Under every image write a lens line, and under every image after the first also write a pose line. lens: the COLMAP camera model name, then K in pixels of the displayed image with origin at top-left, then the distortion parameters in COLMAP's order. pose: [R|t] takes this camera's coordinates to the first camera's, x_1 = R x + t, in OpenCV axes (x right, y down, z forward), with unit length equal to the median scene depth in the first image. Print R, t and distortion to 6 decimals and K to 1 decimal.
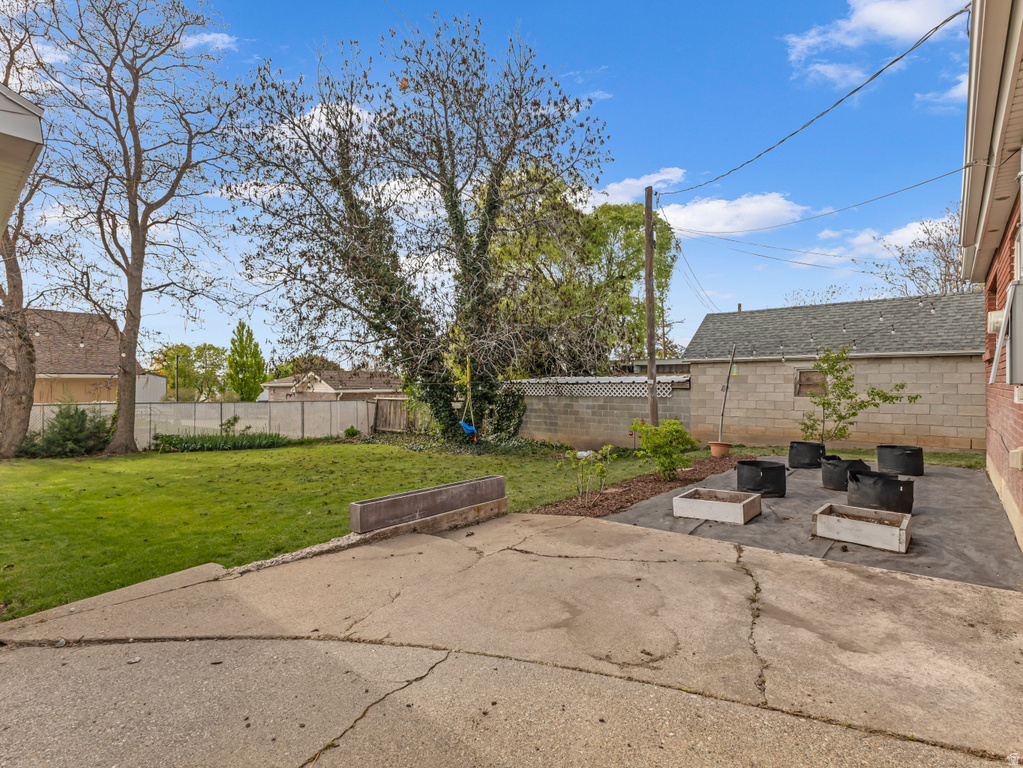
lens RADIAL K [[503.7, 0, 511.5], [0, 503.7, 384.0], [0, 0, 1]] dist [0.009428, 0.000721]
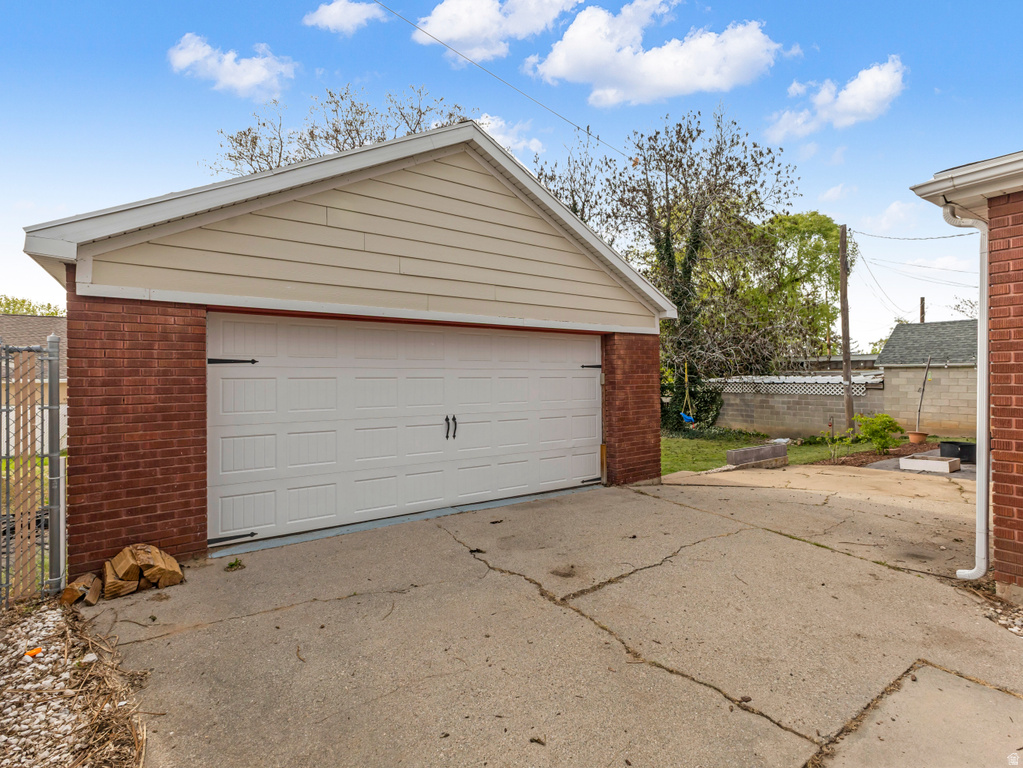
lens RADIAL K [[499.0, 0, 511.4], [0, 499.0, 371.4], [0, 0, 1]] dist [0.003167, 0.000326]
pose [[0.967268, -0.004886, -0.253708, -0.178669], [0.002772, 0.999958, -0.008687, -0.021229], [0.253740, 0.007700, 0.967242, -0.337162]]
